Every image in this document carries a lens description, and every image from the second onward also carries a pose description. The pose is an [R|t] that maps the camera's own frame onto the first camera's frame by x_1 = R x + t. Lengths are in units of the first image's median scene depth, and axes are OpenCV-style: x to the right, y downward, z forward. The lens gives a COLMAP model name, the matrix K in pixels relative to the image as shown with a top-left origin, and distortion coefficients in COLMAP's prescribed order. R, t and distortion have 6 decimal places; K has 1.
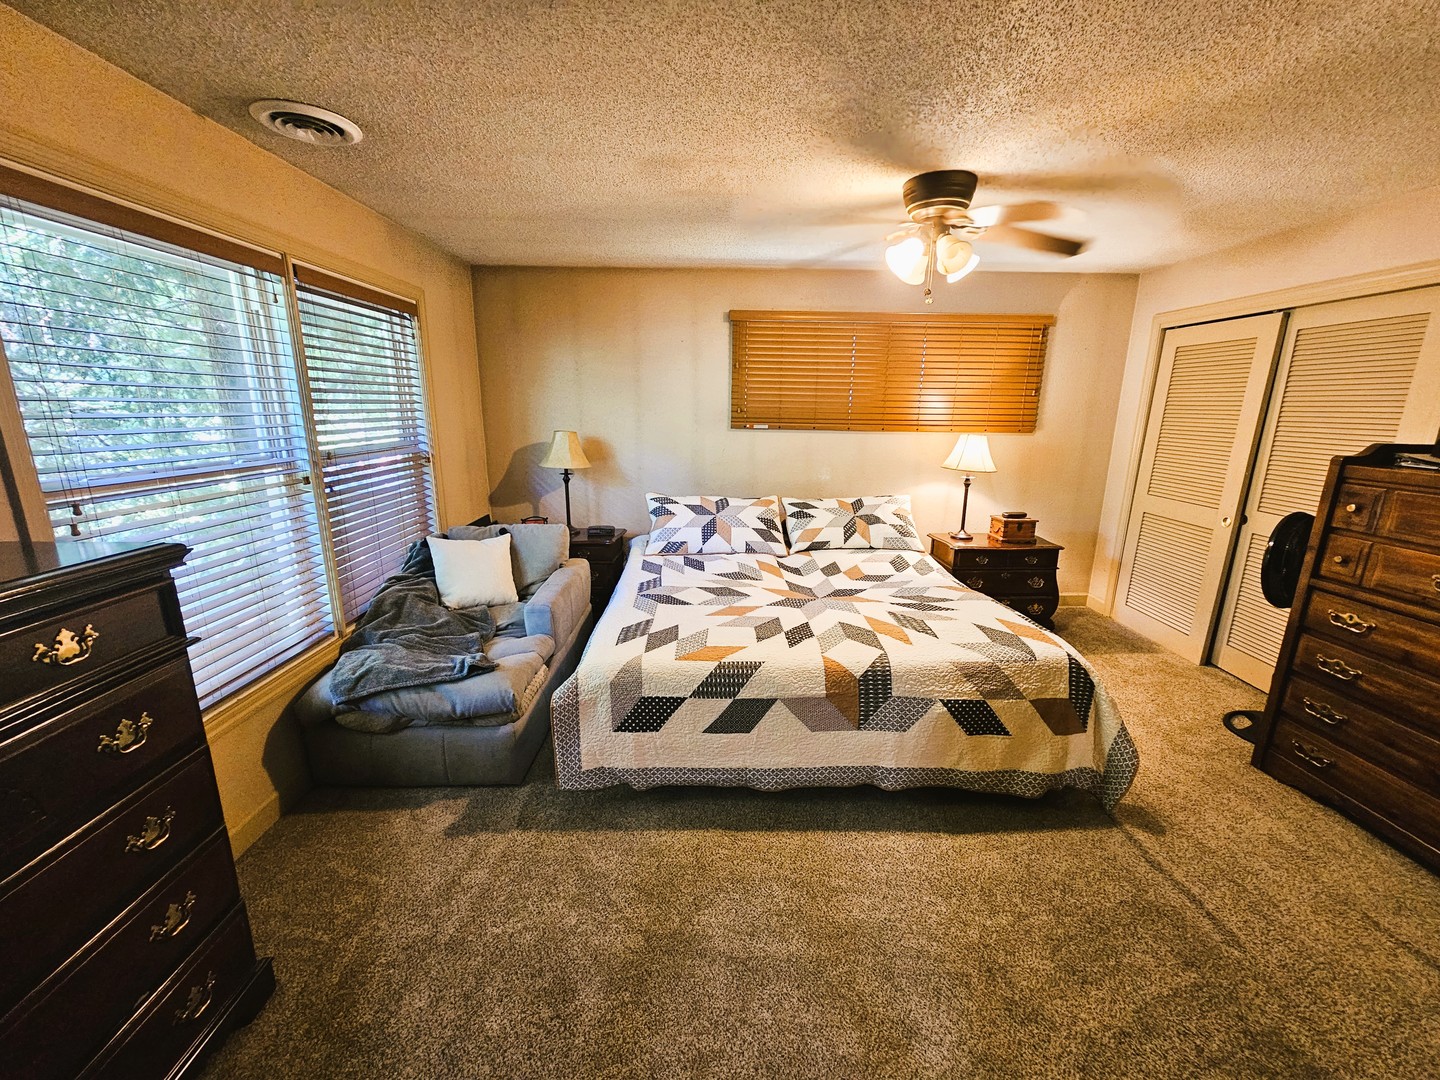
lens RADIAL K [[585.3, 0, 726.0], [0, 585.3, 545.7], [0, 0, 1]] dist [-0.001310, -0.000101]
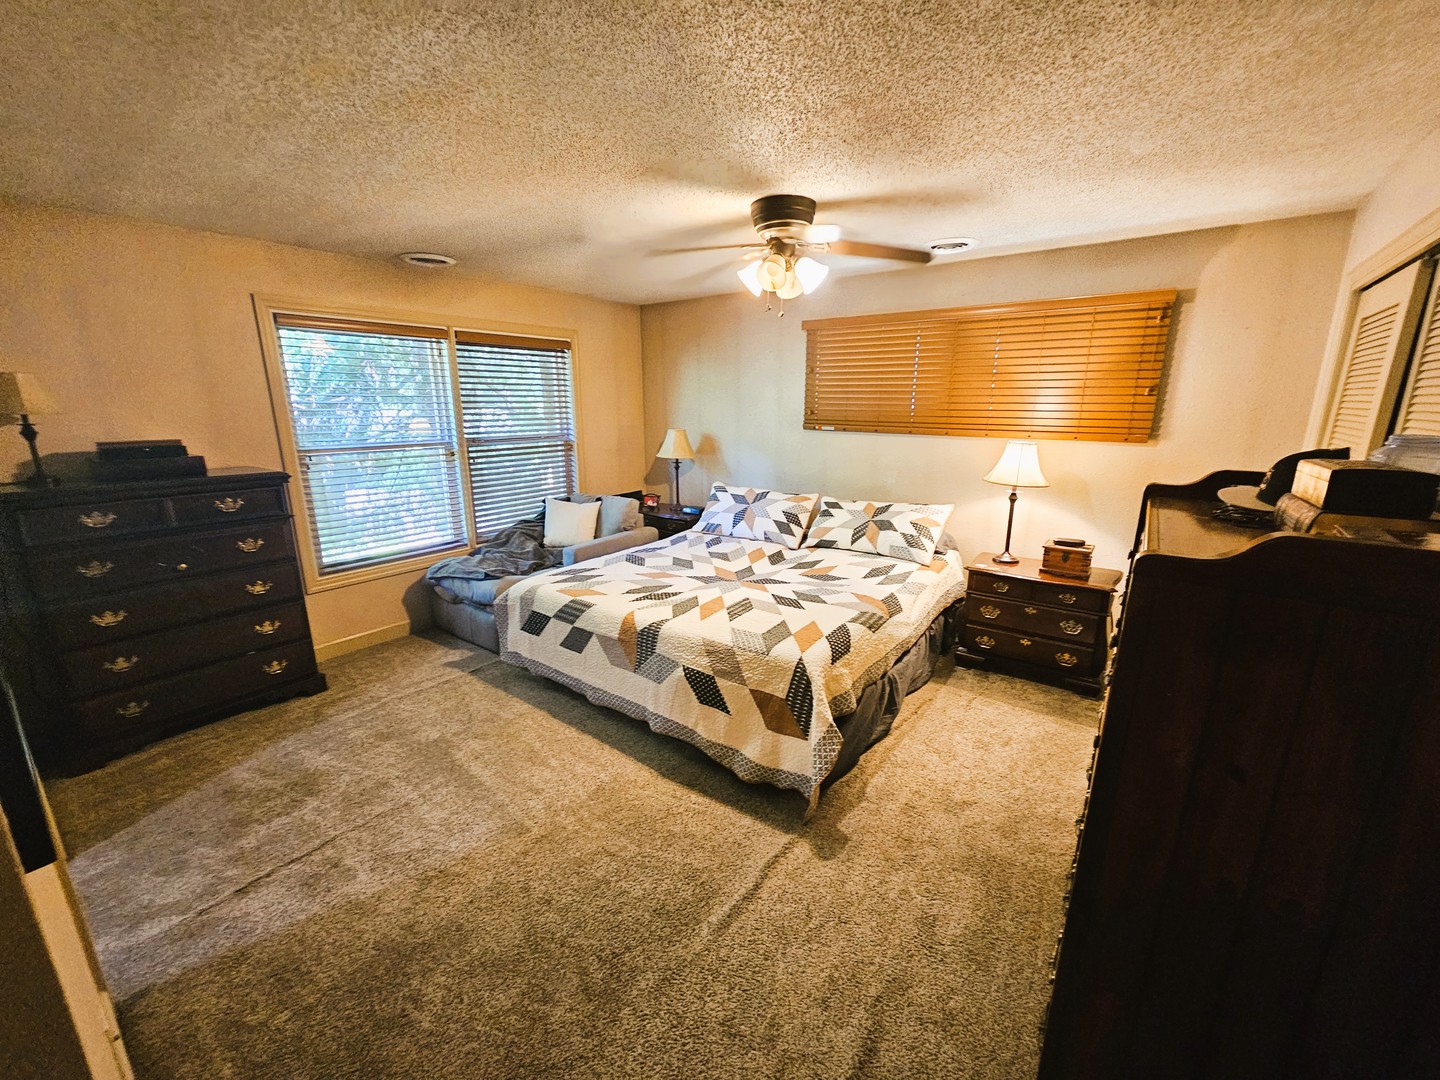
lens RADIAL K [[585.3, 0, 729.6], [0, 585.3, 543.4], [0, 0, 1]] dist [-0.001310, -0.000101]
pose [[0.788776, 0.135908, -0.599468, 0.868046], [-0.136911, 0.989596, 0.044209, -0.031561], [0.599240, 0.047203, 0.799177, 0.090713]]
